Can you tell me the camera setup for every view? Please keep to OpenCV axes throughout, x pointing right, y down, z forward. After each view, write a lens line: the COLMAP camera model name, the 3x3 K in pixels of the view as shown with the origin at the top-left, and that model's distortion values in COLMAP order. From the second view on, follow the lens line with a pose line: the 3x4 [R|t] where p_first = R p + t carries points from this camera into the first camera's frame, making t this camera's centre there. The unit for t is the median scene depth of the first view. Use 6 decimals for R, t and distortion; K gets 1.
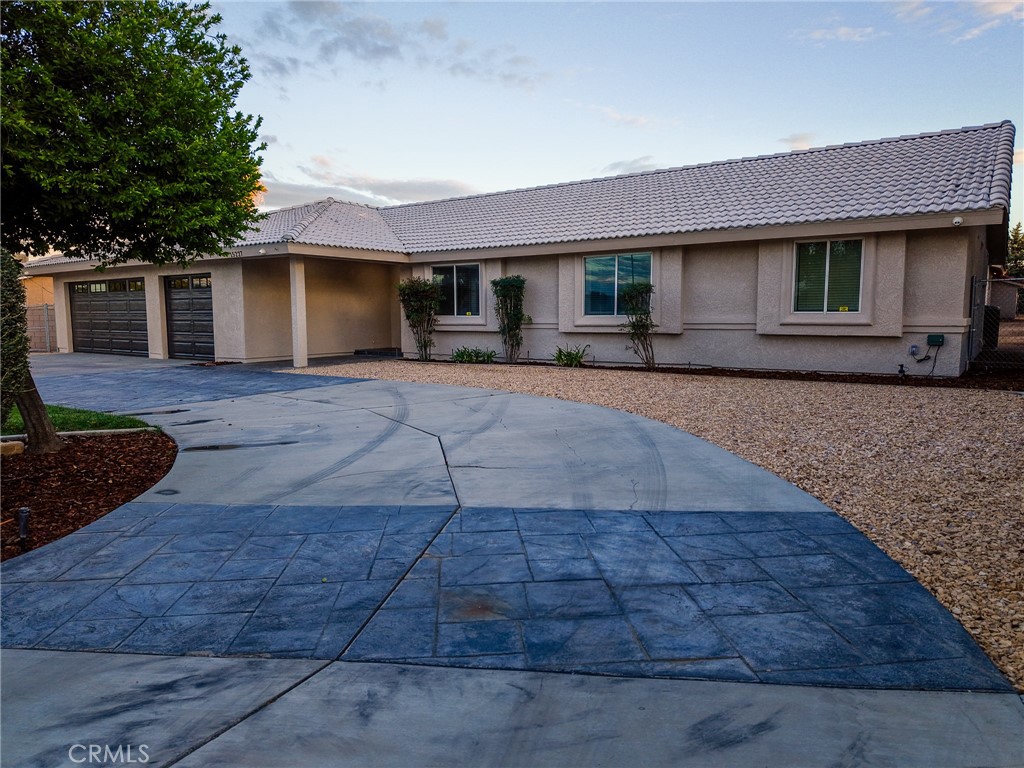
lens RADIAL K [[710.0, 0, 512.0], [0, 710.0, 384.0], [0, 0, 1]] dist [0.053080, 0.000409]
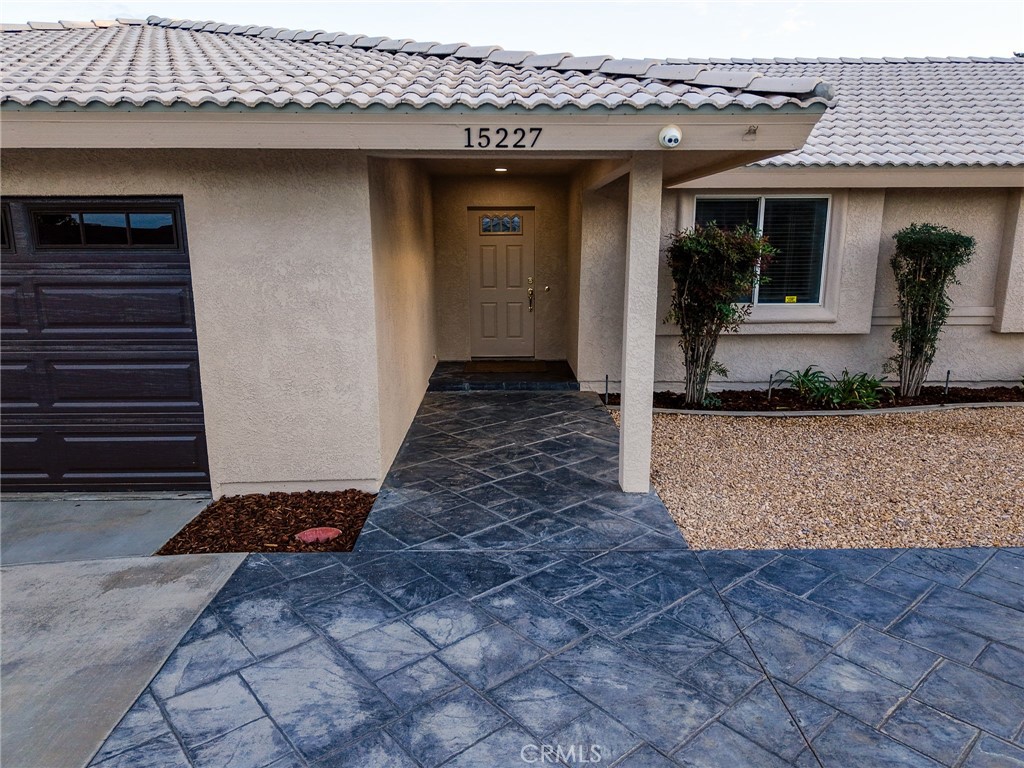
lens RADIAL K [[697.9, 0, 512.0], [0, 697.9, 384.0], [0, 0, 1]] dist [0.011364, -0.002862]
pose [[0.793699, -0.124487, 0.595437, -0.530399], [0.057136, 0.989765, 0.130769, -0.119976], [-0.605622, -0.069771, 0.792688, 0.755652]]
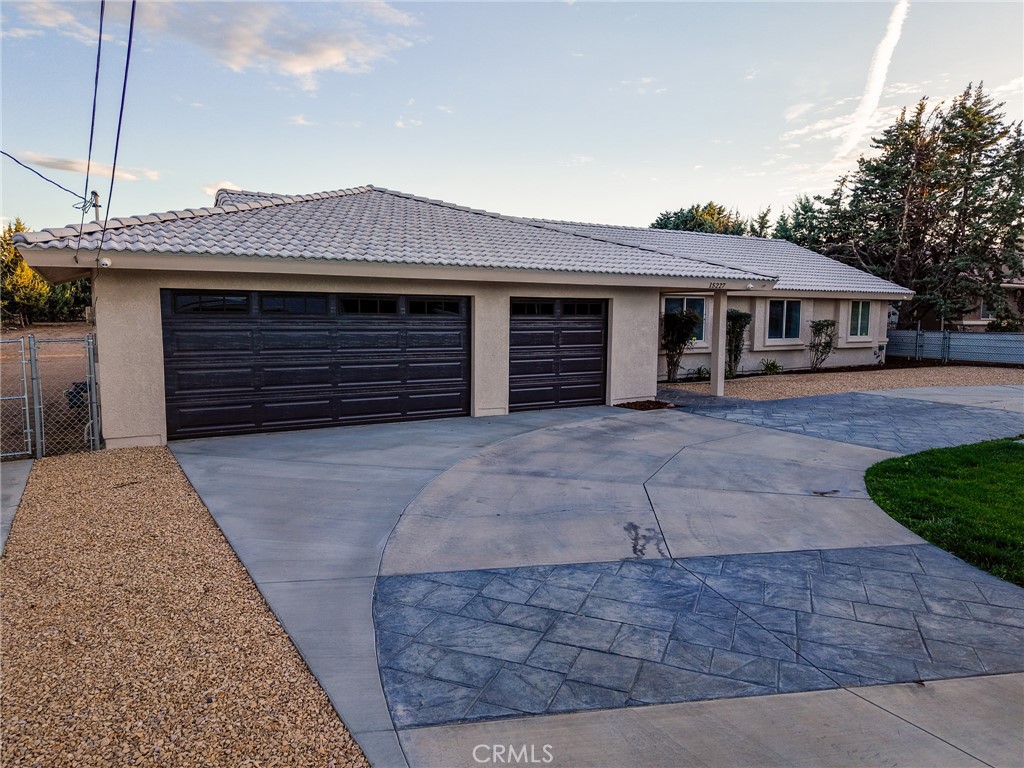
lens RADIAL K [[697.9, 0, 512.0], [0, 697.9, 384.0], [0, 0, 1]] dist [0.011364, -0.002862]
pose [[0.382934, -0.088664, 0.919511, -1.320475], [0.081242, 0.994759, 0.062086, -0.125998], [-0.920196, 0.050928, 0.388130, 0.862847]]
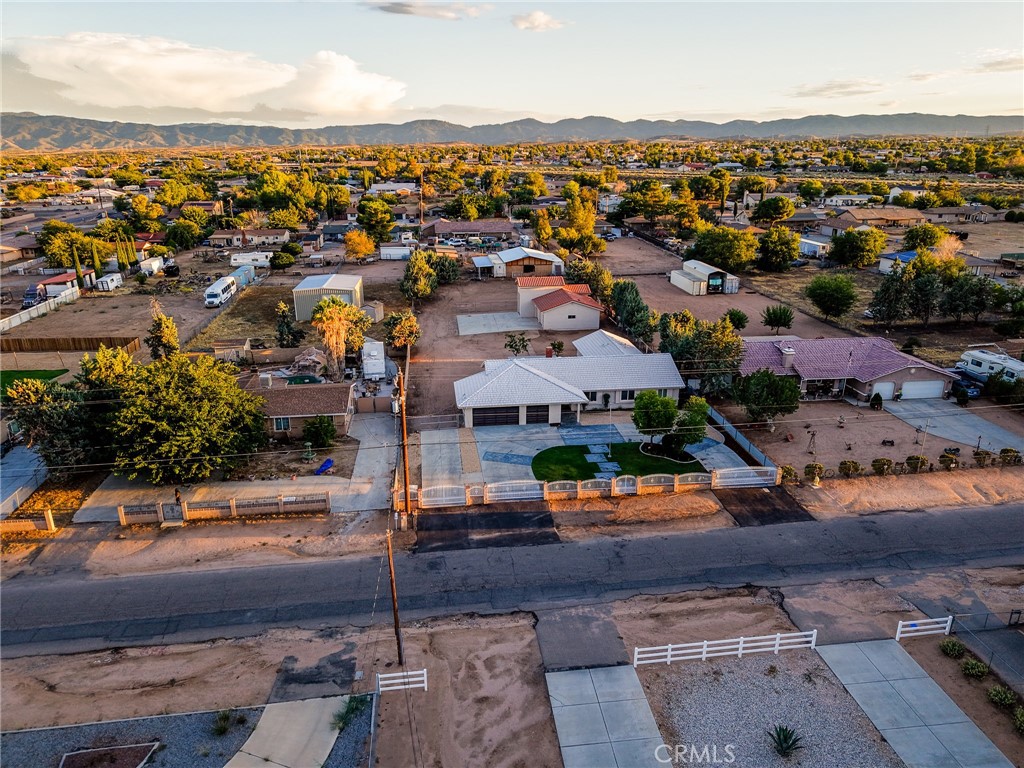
lens RADIAL K [[682.6, 0, 512.0], [0, 682.6, 384.0], [0, 0, 1]] dist [0.030088, -0.042173]
pose [[0.720548, -0.217832, 0.658301, -3.534819], [0.061659, 0.965741, 0.252075, -1.433958], [-0.690659, -0.141042, 0.709294, -1.891581]]
